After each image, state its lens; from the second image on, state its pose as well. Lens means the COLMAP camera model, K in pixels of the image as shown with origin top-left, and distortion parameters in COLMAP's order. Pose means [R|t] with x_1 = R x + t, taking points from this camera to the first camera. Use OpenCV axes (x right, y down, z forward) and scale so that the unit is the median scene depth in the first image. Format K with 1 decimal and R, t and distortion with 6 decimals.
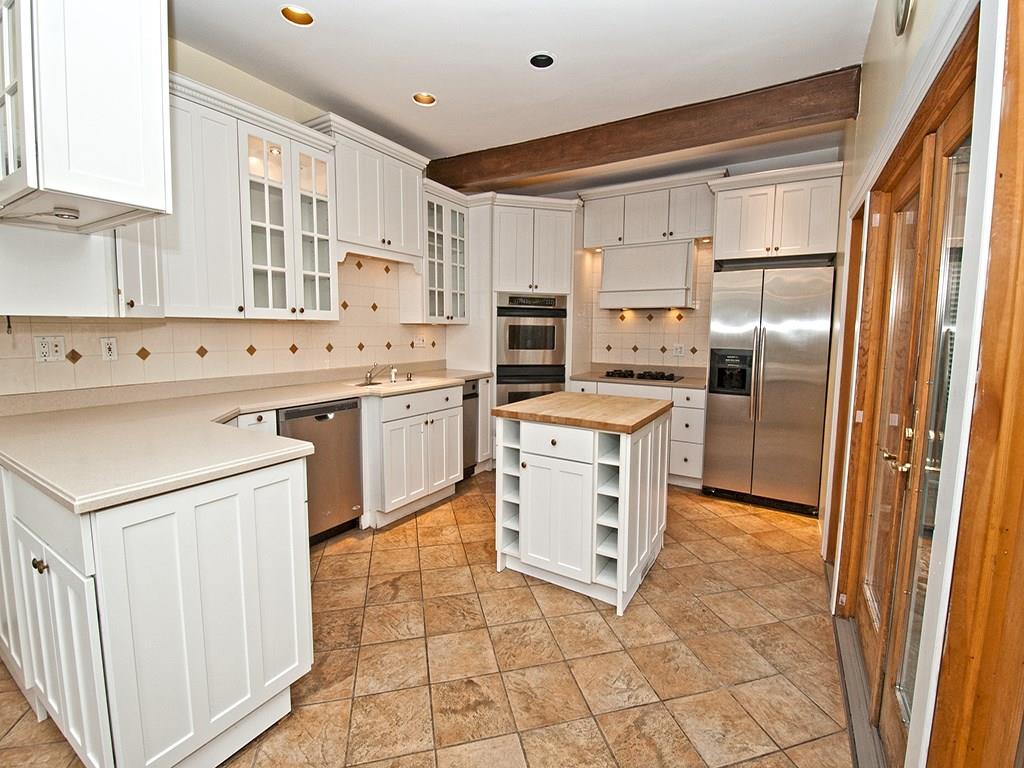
lens RADIAL K [[446.9, 0, 522.0], [0, 446.9, 374.1], [0, 0, 1]] dist [0.015563, -0.019093]
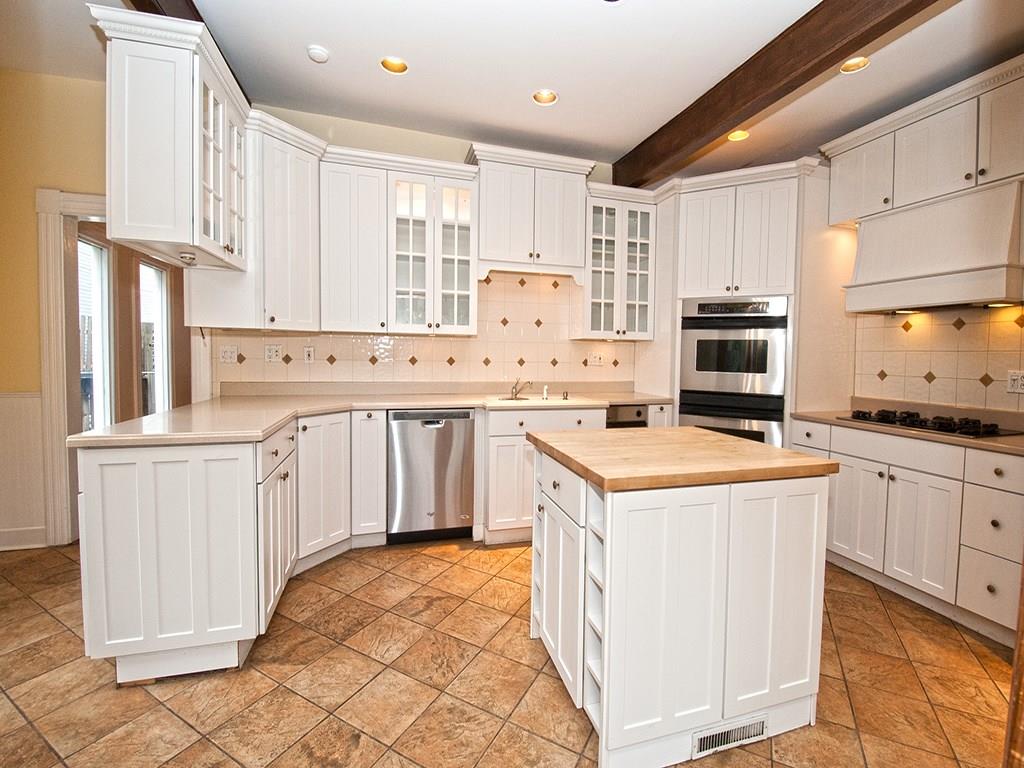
lens RADIAL K [[446.9, 0, 522.0], [0, 446.9, 374.1], [0, 0, 1]] dist [0.015563, -0.019093]
pose [[0.737176, 0.033305, -0.674879, 0.352135], [-0.076085, 0.996524, -0.033931, 0.000317], [0.671403, 0.076361, 0.737148, 0.277668]]
